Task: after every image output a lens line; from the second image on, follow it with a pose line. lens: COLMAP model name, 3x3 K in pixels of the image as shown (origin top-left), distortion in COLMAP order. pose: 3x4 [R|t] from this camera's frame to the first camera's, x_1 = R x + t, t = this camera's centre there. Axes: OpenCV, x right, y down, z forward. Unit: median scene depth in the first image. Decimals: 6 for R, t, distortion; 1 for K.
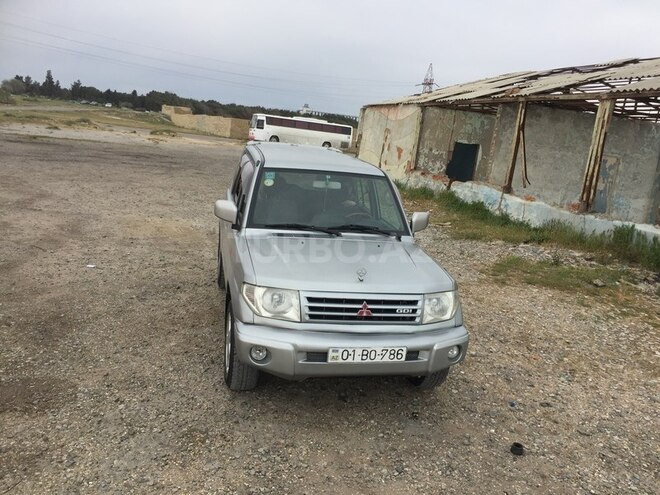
lens RADIAL K [[568.0, 0, 330.0], [0, 568.0, 247.5], [0, 0, 1]] dist [0.005683, -0.007343]
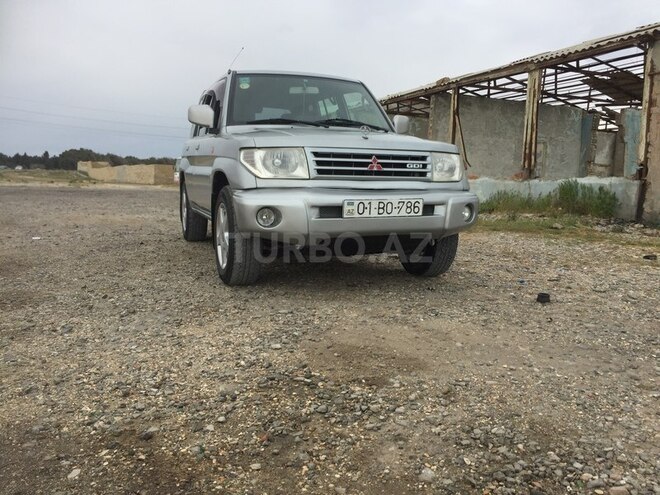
lens RADIAL K [[568.0, 0, 330.0], [0, 568.0, 247.5], [0, 0, 1]] dist [0.005683, -0.007343]
pose [[0.987435, -0.085618, 0.132822, -0.117635], [0.098657, 0.990586, -0.094906, 0.260230], [-0.123446, 0.106818, 0.986586, 0.078732]]
